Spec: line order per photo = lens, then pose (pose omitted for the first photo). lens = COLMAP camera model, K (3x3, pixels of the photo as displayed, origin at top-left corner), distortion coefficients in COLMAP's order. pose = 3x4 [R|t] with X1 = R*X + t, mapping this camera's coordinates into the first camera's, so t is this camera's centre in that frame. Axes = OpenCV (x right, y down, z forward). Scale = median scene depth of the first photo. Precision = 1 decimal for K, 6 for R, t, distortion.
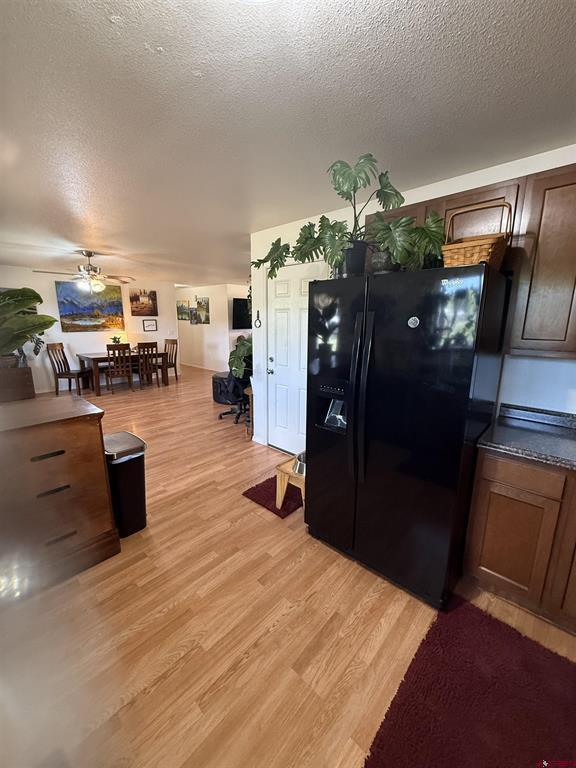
lens RADIAL K [[305.9, 0, 288.0], [0, 305.9, 384.0], [0, 0, 1]] dist [0.001103, -0.000267]
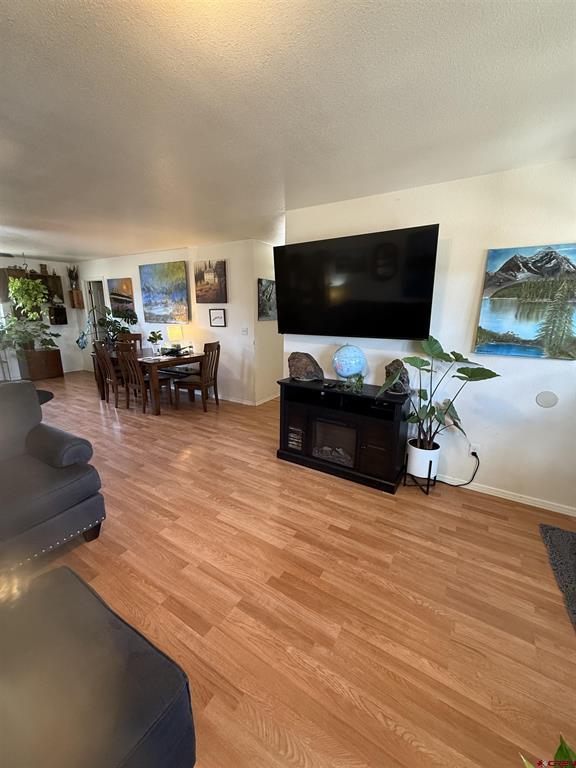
lens RADIAL K [[305.9, 0, 288.0], [0, 305.9, 384.0], [0, 0, 1]] dist [0.001103, -0.000267]
pose [[0.203091, 0.225109, -0.952932, 0.278964], [-0.208002, 0.960921, 0.182667, -0.263917], [0.956812, 0.161113, 0.241978, 1.293604]]
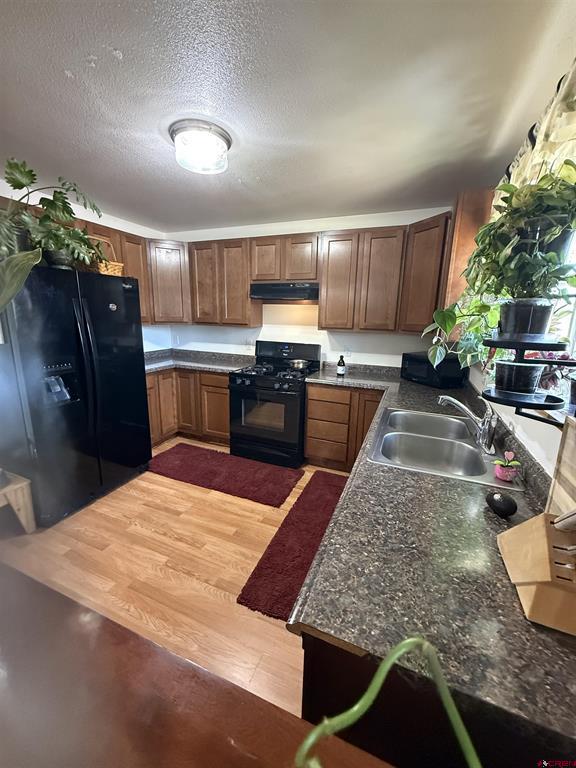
lens RADIAL K [[305.9, 0, 288.0], [0, 305.9, 384.0], [0, 0, 1]] dist [0.001103, -0.000267]
pose [[-0.352765, -0.224304, 0.908430, -0.354358], [0.164950, 0.940733, 0.296334, -0.035183], [-0.921058, 0.254381, -0.294858, 0.172192]]
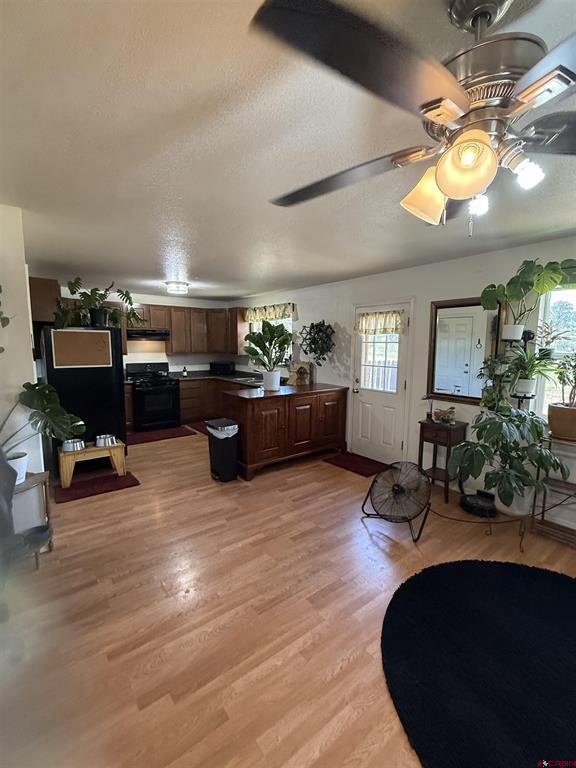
lens RADIAL K [[338.6, 0, 288.0], [0, 338.6, 384.0], [0, 0, 1]] dist [-0.001284, -0.000297]
pose [[-0.987474, -0.035118, 0.153821, -0.427969], [0.015356, 0.948896, 0.315214, -0.207169], [-0.157030, 0.313628, -0.936472, 0.935312]]
